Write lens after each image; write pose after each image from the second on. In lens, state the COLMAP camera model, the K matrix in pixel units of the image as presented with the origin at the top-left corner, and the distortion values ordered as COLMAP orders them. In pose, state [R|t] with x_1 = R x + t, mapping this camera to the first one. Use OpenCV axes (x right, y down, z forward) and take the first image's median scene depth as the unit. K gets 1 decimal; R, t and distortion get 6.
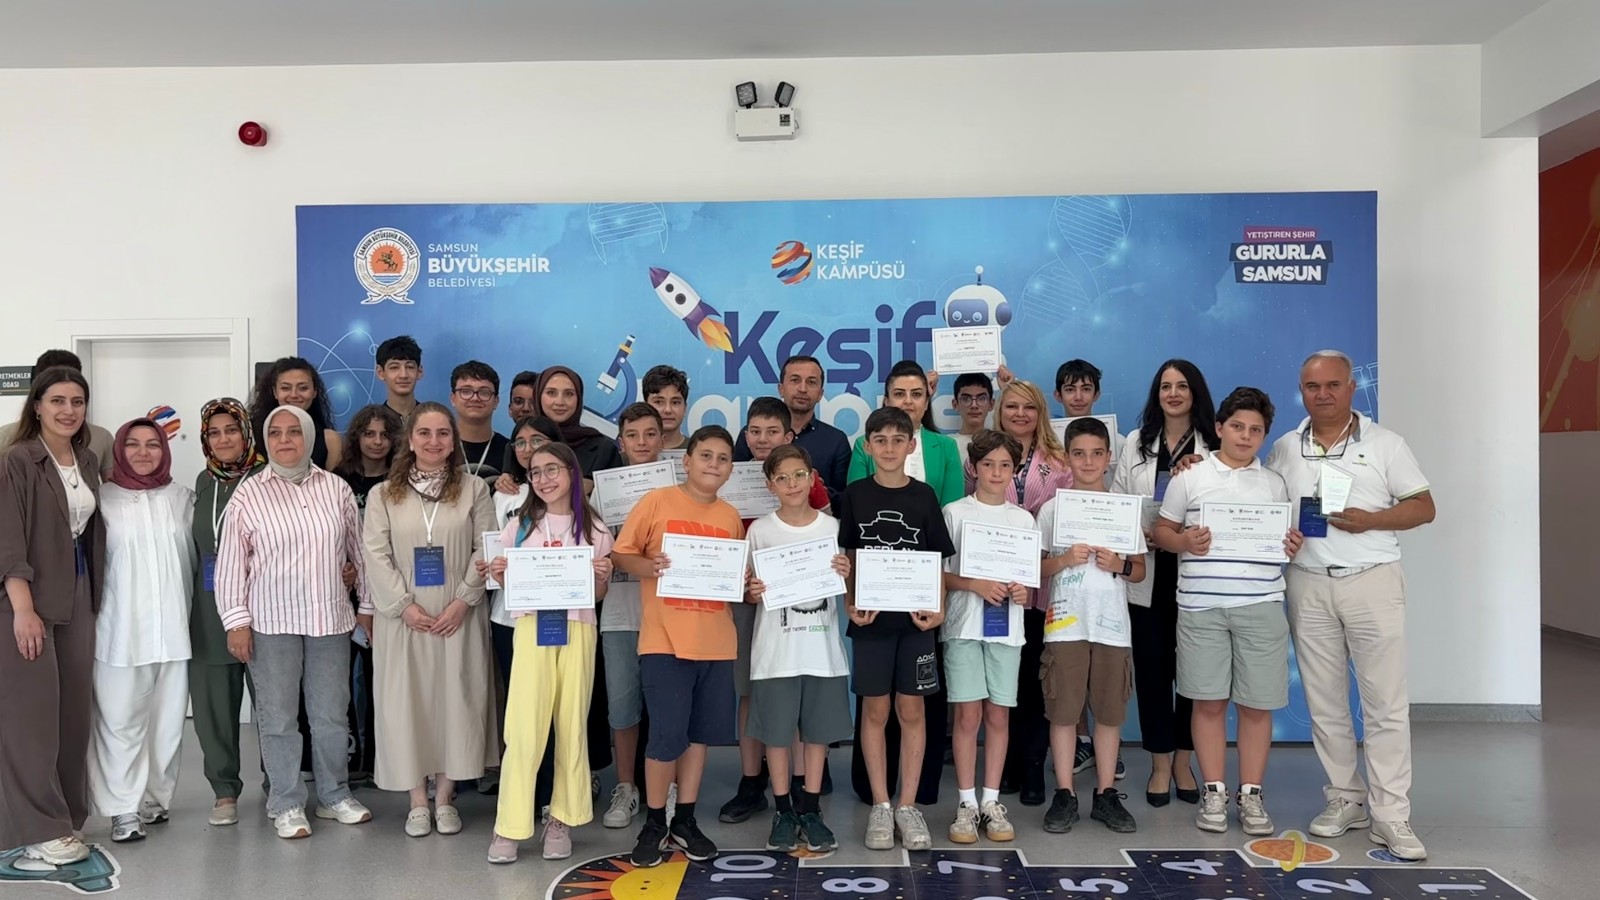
lens RADIAL K [[1366.9, 0, 771.2], [0, 1366.9, 498.3], [0, 0, 1]] dist [0.091439, -0.038775]
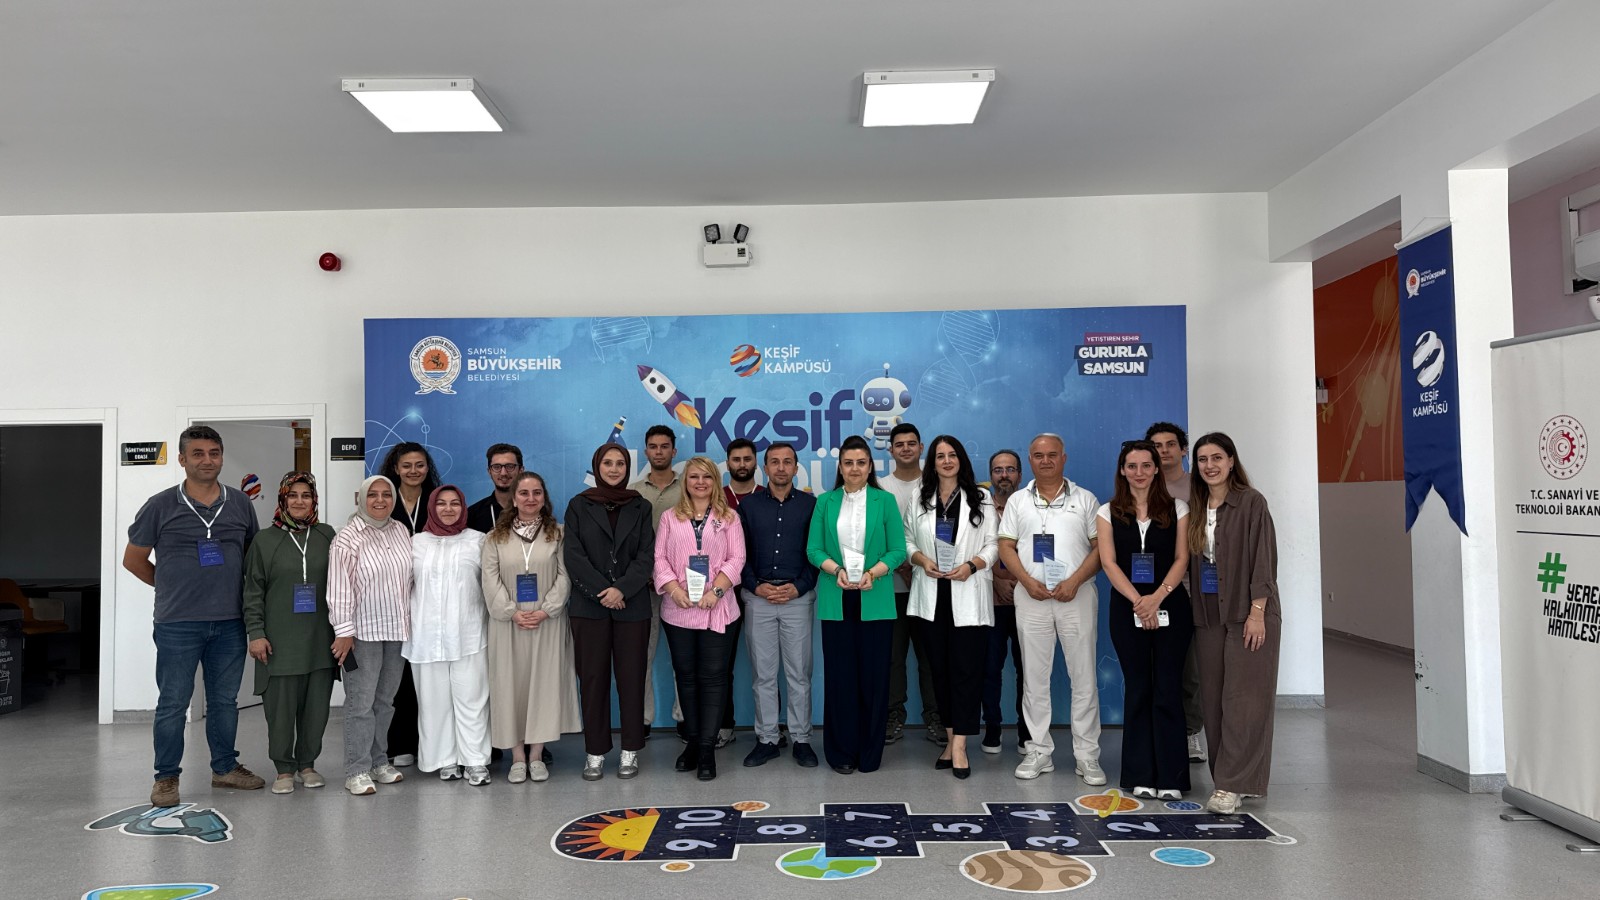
lens RADIAL K [[1161.9, 0, 774.6], [0, 1161.9, 470.9], [0, 0, 1]] dist [0.166668, -0.046635]
pose [[0.999868, -0.007286, 0.014517, 0.026207], [0.008046, 0.998564, -0.052963, -0.006477], [-0.014110, 0.053072, 0.998491, -0.116428]]
